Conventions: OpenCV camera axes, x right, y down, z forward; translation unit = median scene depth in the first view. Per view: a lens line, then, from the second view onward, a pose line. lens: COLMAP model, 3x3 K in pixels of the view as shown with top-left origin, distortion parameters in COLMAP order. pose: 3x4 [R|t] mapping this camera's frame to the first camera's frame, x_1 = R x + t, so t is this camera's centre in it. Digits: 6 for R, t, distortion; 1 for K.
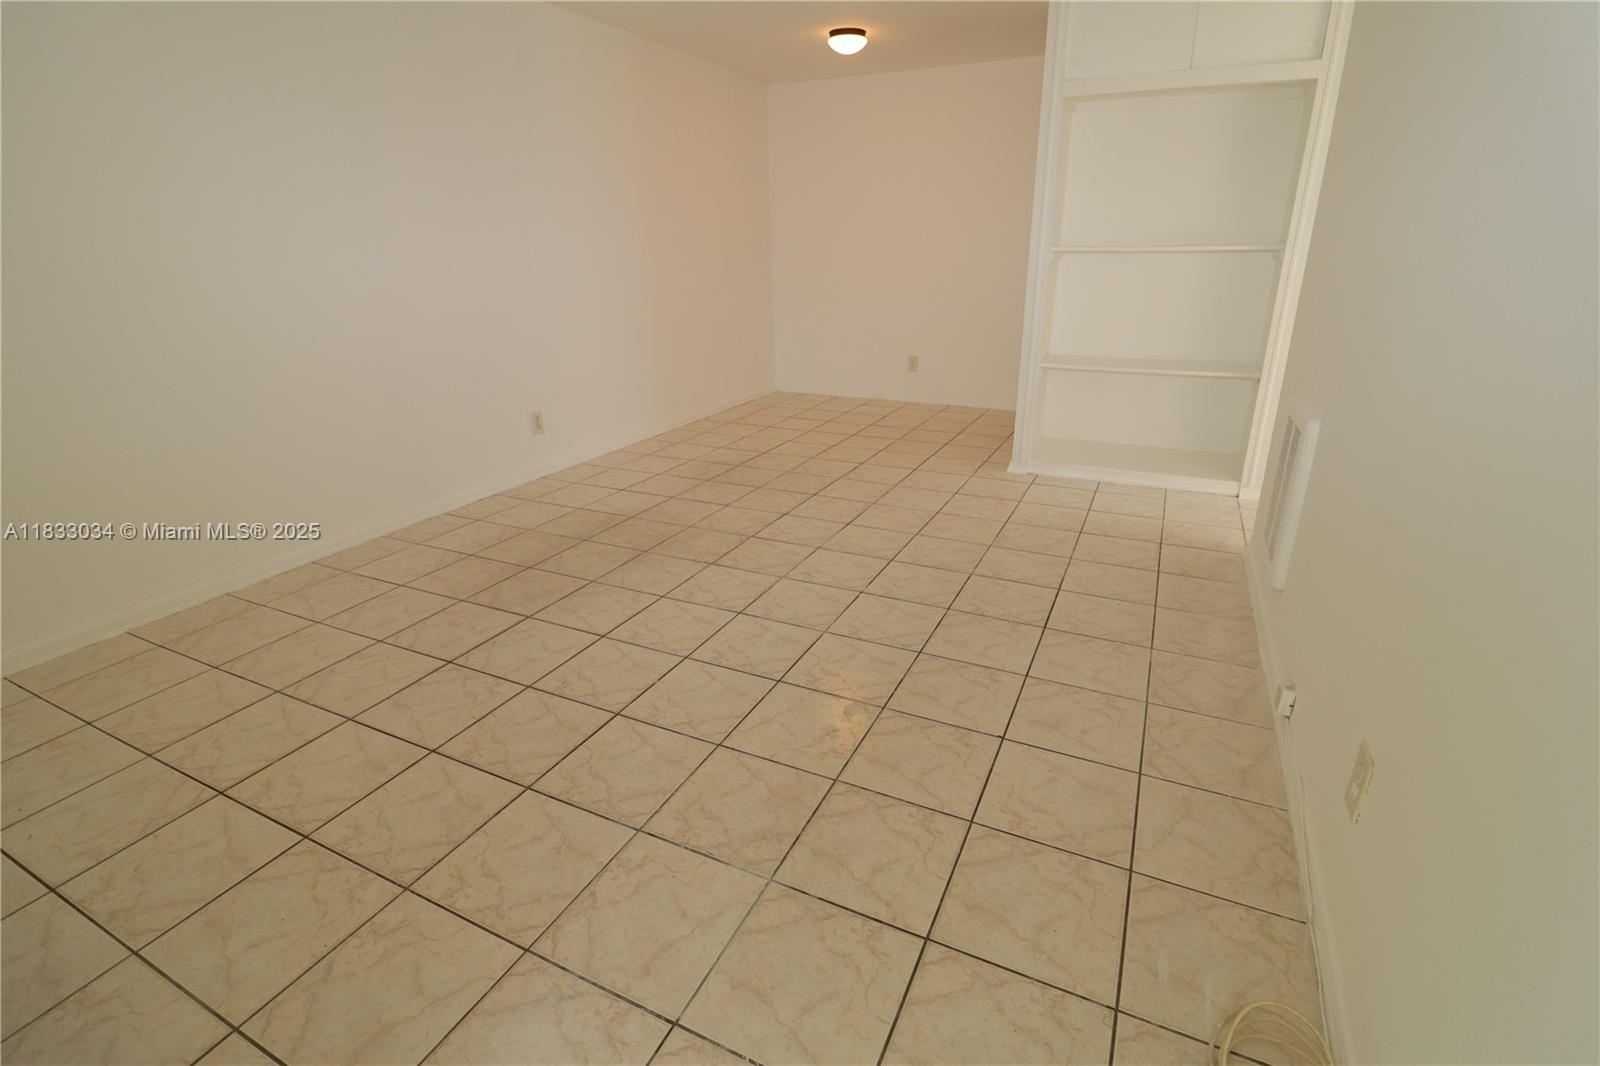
lens RADIAL K [[740.7, 0, 813.0], [0, 740.7, 525.6], [0, 0, 1]] dist [-0.000823, -0.012483]
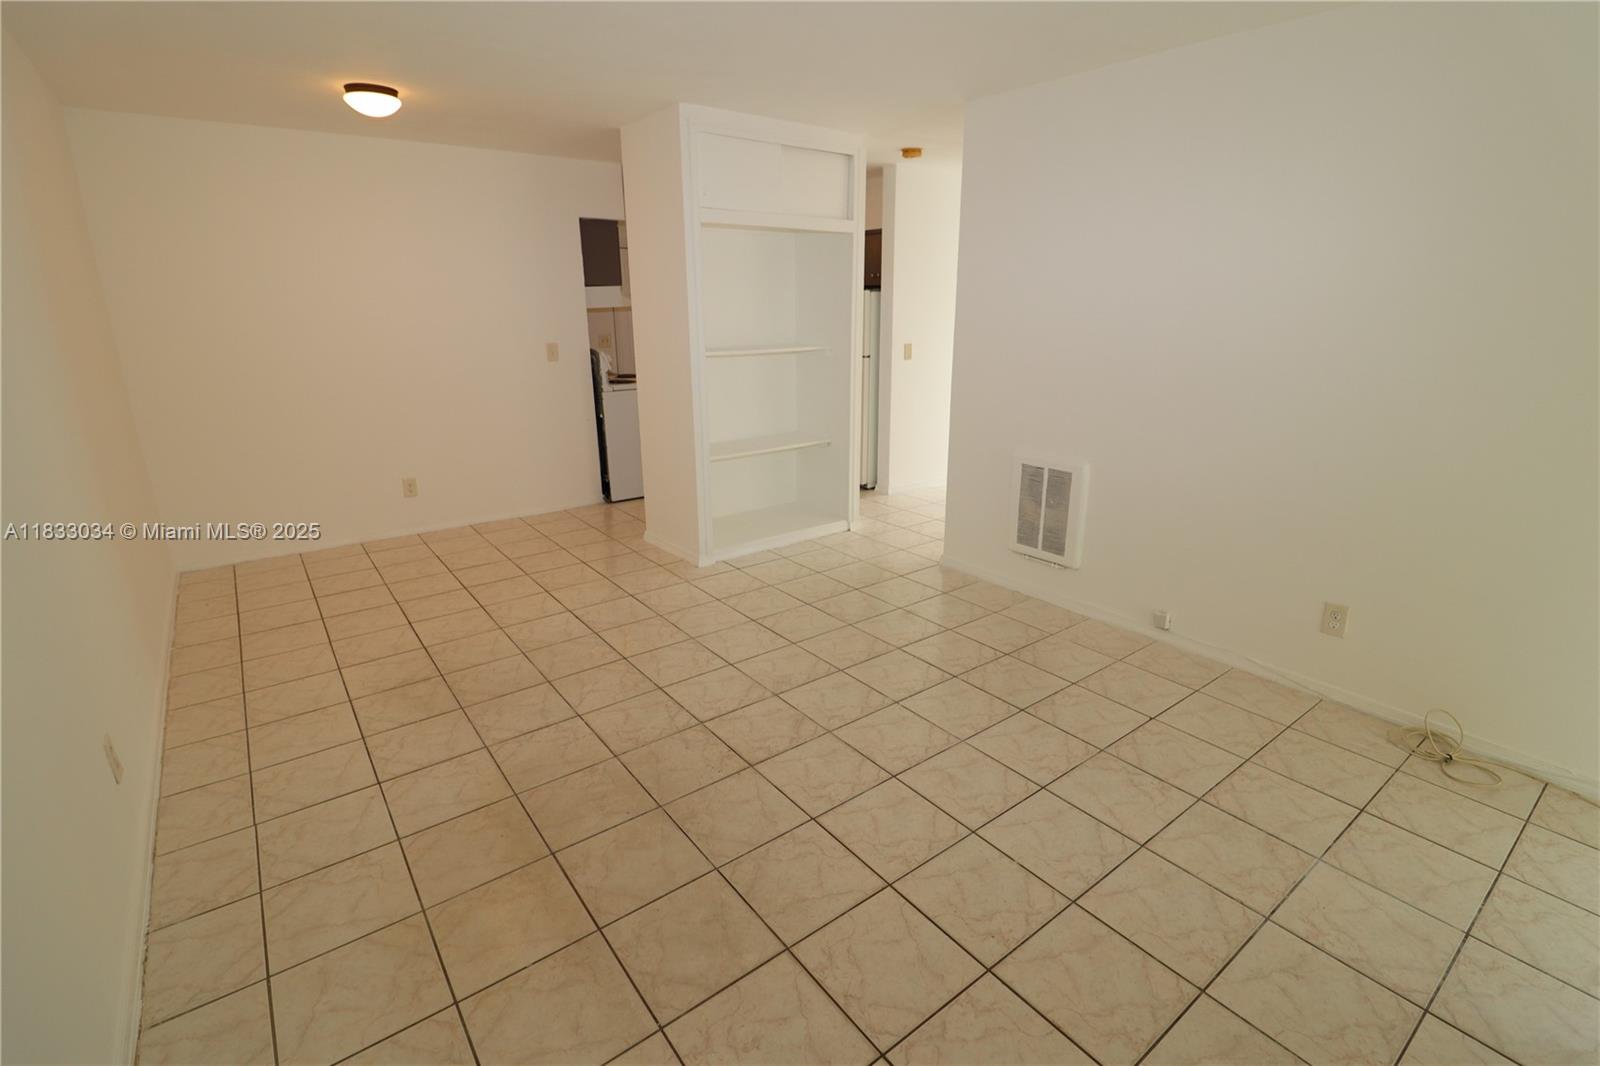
lens RADIAL K [[740.7, 0, 809.4], [0, 740.7, 529.1], [0, 0, 1]] dist [-0.000823, -0.012483]
pose [[0.451872, -0.250447, 0.856206, -0.813399], [0.309570, 0.944163, 0.112796, -0.292101], [-0.836647, 0.214086, 0.504171, 0.534270]]
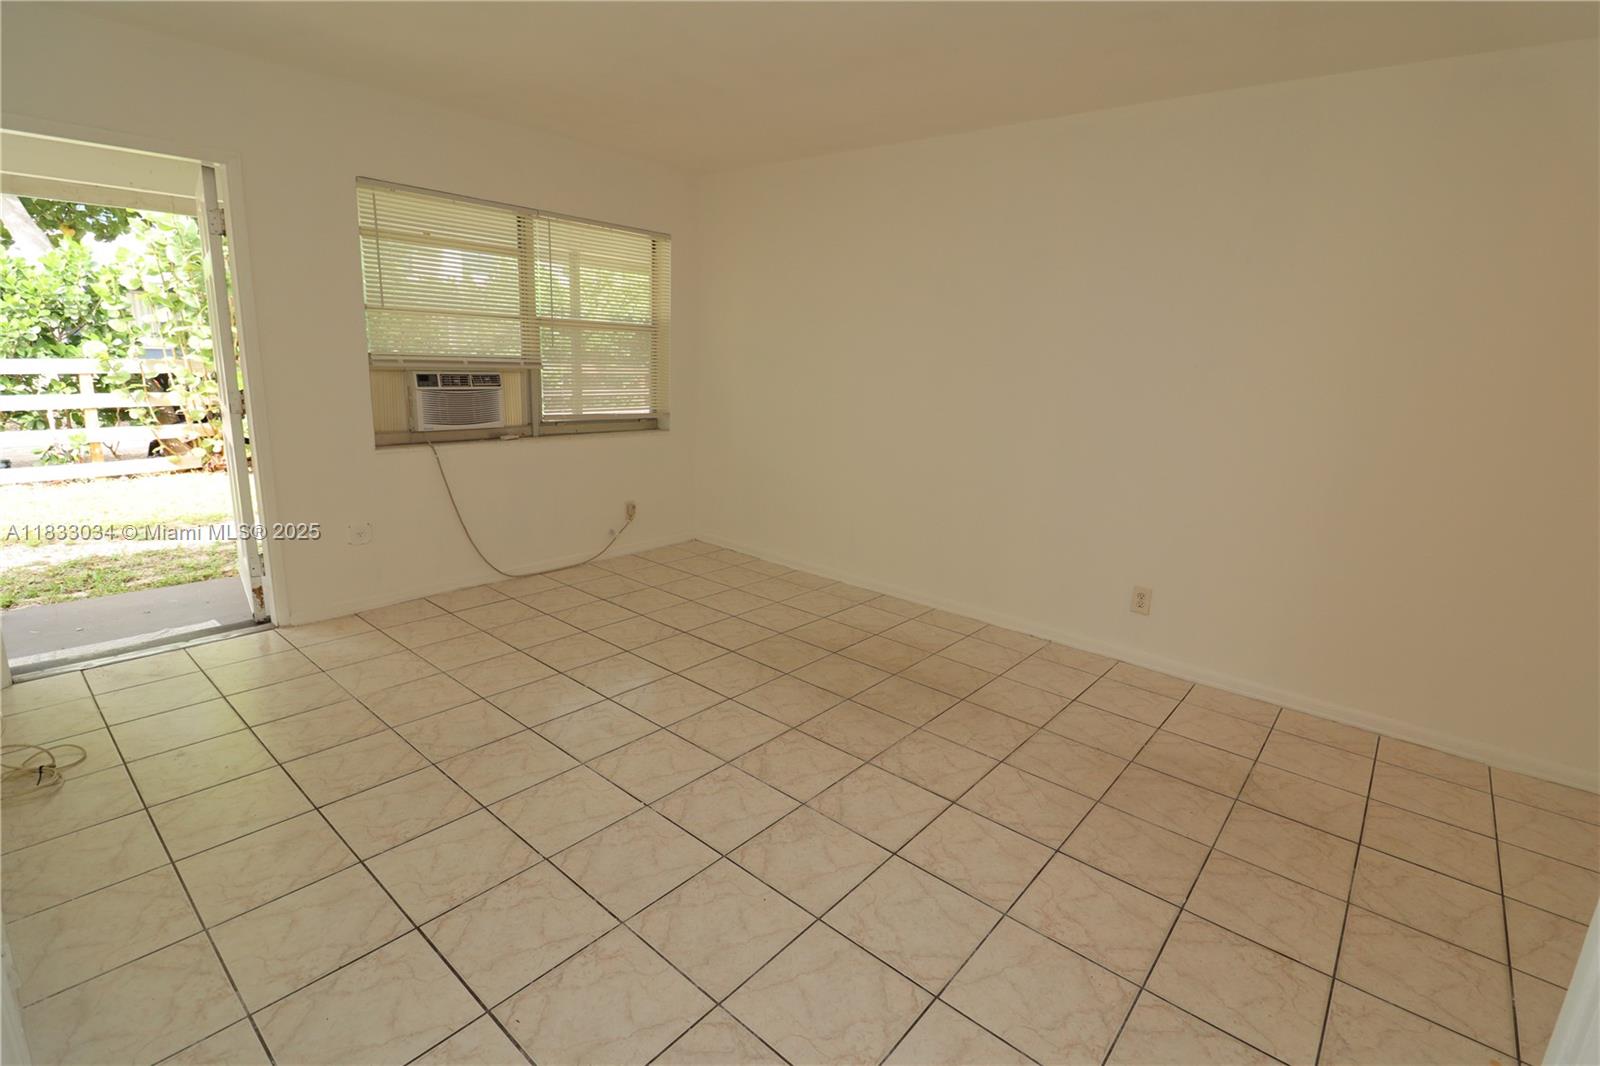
lens RADIAL K [[740.7, 0, 806.4], [0, 740.7, 525.0], [0, 0, 1]] dist [-0.000823, -0.012483]
pose [[-0.253449, 0.219809, -0.942044, 0.712977], [-0.378176, 0.873825, 0.305636, -0.487086], [0.890363, 0.433721, -0.138343, 1.138453]]
